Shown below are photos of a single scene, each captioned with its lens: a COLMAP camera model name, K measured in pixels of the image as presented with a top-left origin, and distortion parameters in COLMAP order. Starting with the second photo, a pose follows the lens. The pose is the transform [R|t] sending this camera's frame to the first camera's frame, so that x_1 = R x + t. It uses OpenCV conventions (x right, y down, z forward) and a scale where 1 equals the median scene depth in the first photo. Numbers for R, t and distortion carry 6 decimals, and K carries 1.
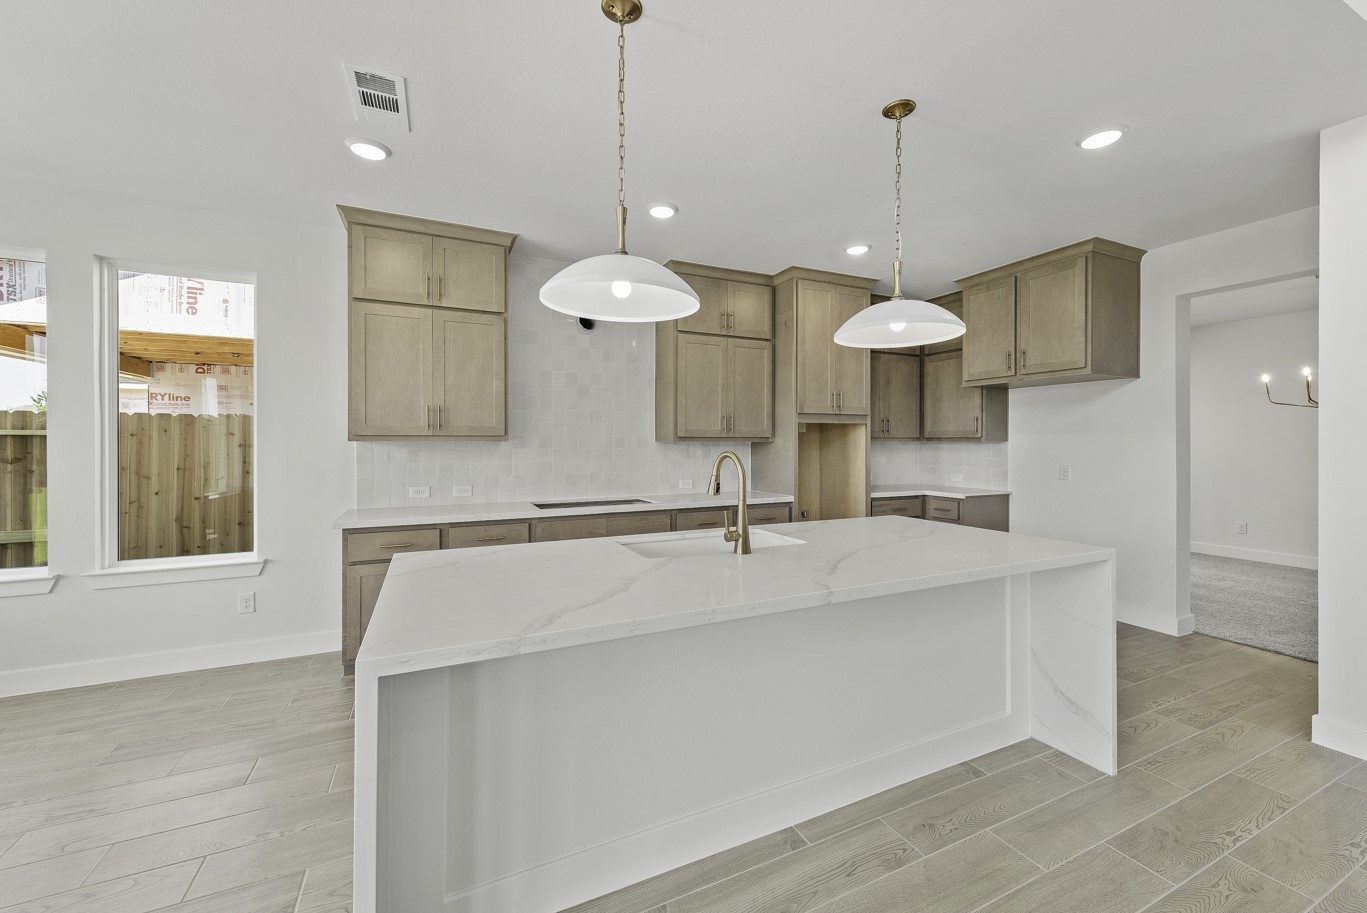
lens RADIAL K [[537.6, 0, 680.3], [0, 537.6, 443.5], [0, 0, 1]] dist [0.011846, -0.003206]
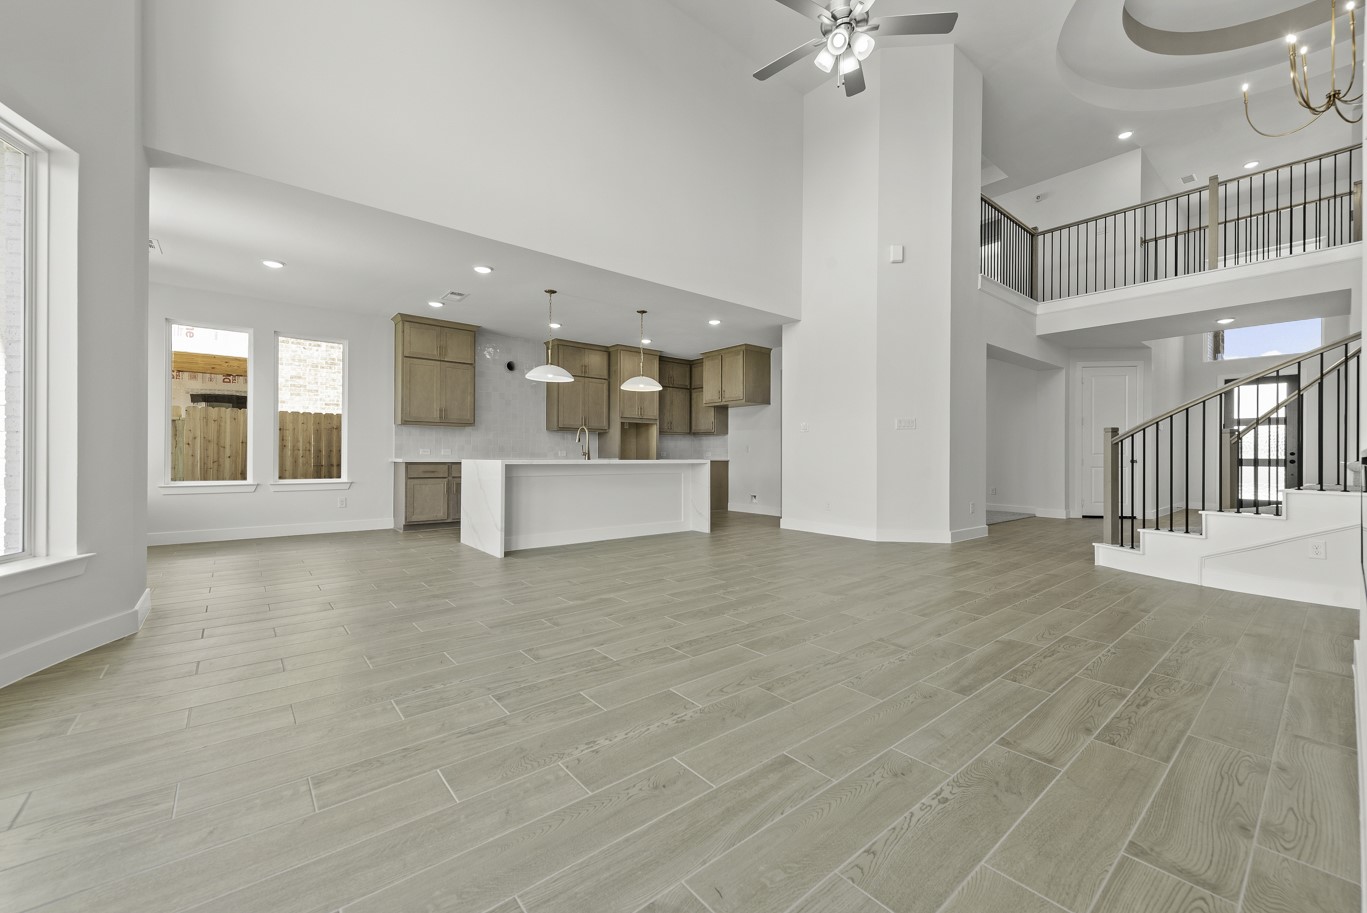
lens RADIAL K [[537.6, 0, 681.9], [0, 537.6, 459.3], [0, 0, 1]] dist [0.011846, -0.003206]
pose [[0.969684, 0.004674, 0.244317, -0.048742], [-0.006034, 0.999970, 0.004815, 0.092948], [-0.244287, -0.006143, 0.969683, -1.028920]]
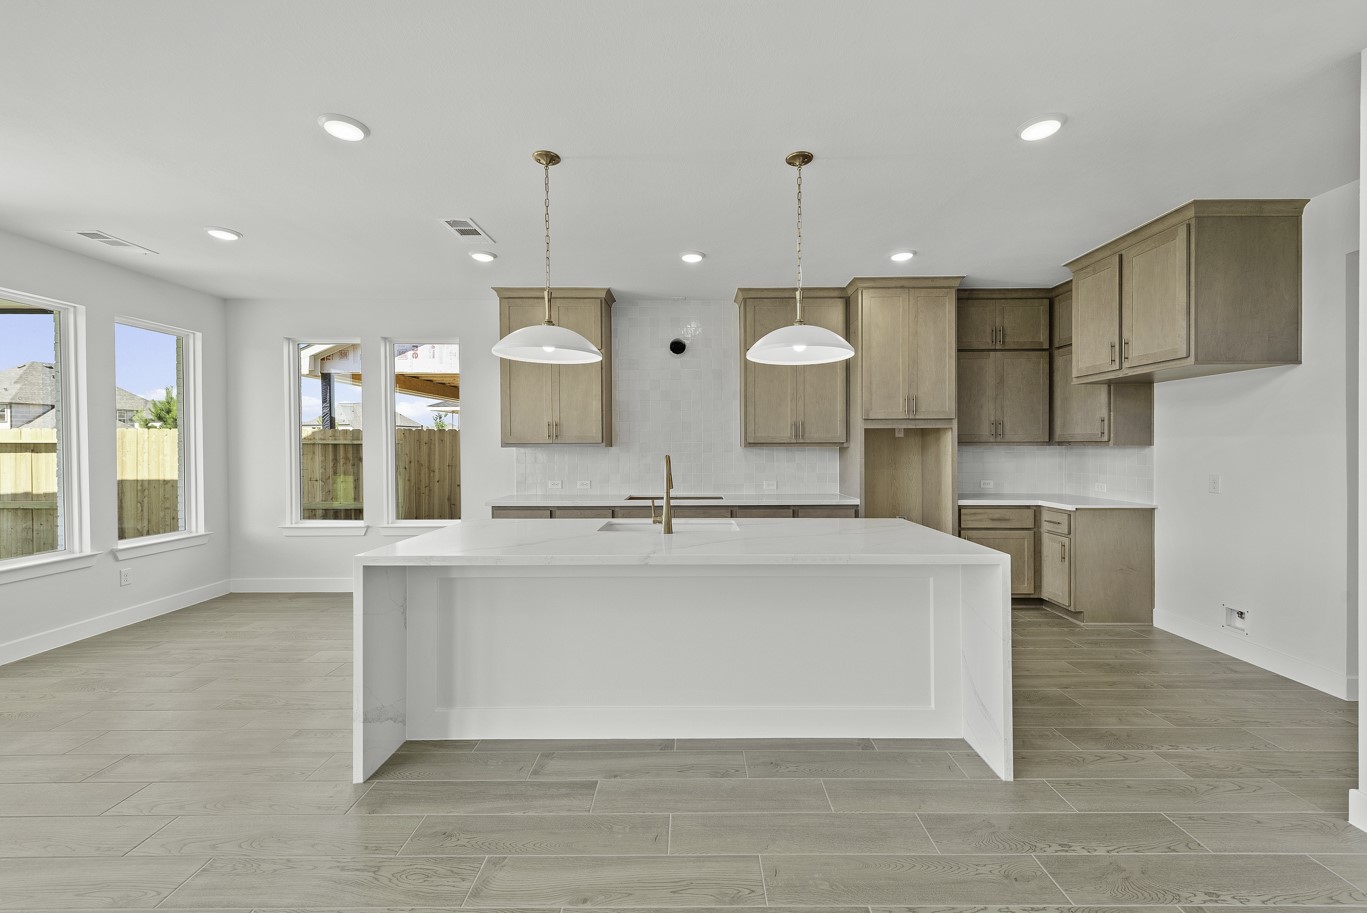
lens RADIAL K [[537.6, 0, 691.4], [0, 537.6, 452.4], [0, 0, 1]] dist [0.011846, -0.003206]
pose [[0.903938, 0.002169, -0.427658, 0.372743], [0.001366, 0.999967, 0.007959, -0.001127], [0.427662, -0.007779, 0.903905, -0.077815]]
